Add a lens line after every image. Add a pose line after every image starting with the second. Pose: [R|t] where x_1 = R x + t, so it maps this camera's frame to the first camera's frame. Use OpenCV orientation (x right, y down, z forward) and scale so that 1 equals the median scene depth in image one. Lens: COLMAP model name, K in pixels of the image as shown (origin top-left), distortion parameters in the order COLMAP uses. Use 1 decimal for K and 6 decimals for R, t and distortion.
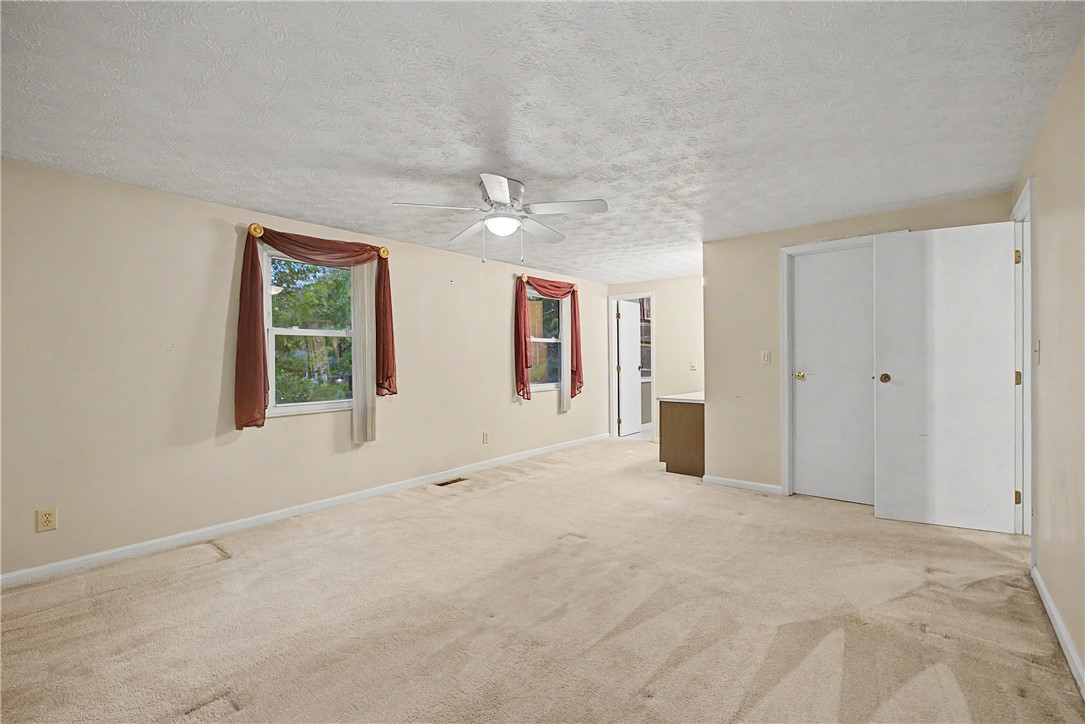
lens RADIAL K [[479.9, 0, 542.5], [0, 479.9, 362.0], [0, 0, 1]] dist [-0.003228, -0.000480]
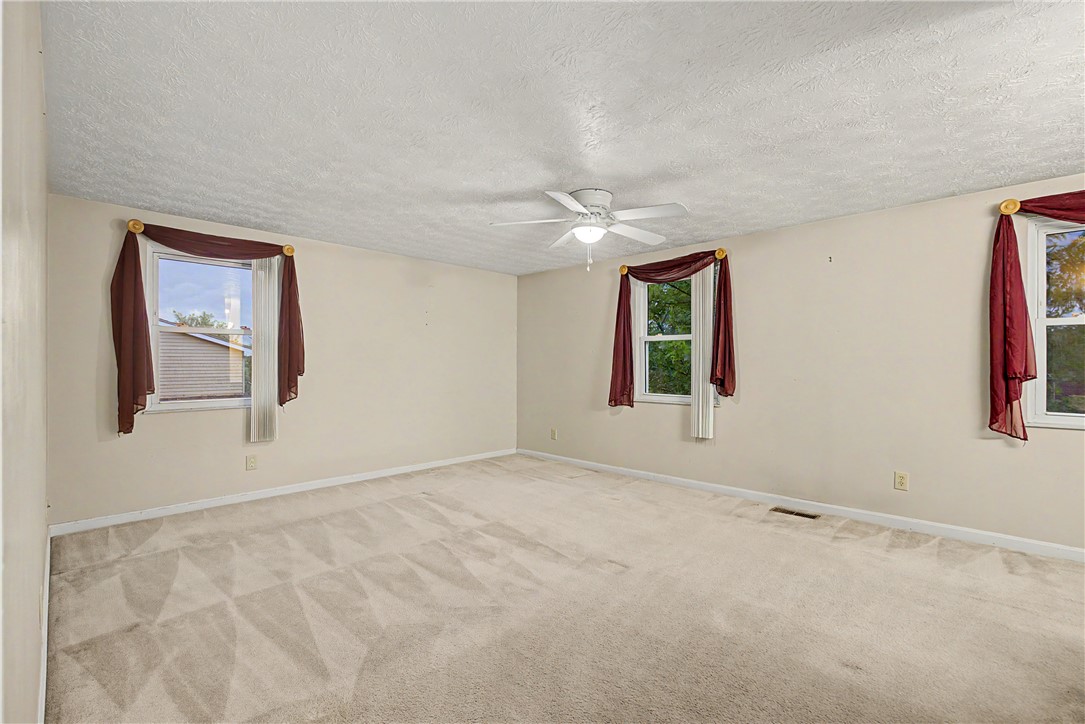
lens RADIAL K [[479.9, 0, 542.5], [0, 479.9, 362.0], [0, 0, 1]] dist [-0.003228, -0.000480]
pose [[-0.082828, 0.006589, -0.996542, 0.733091], [-0.005791, 0.999958, 0.007093, -0.005949], [0.996547, 0.006359, -0.082786, 0.742233]]
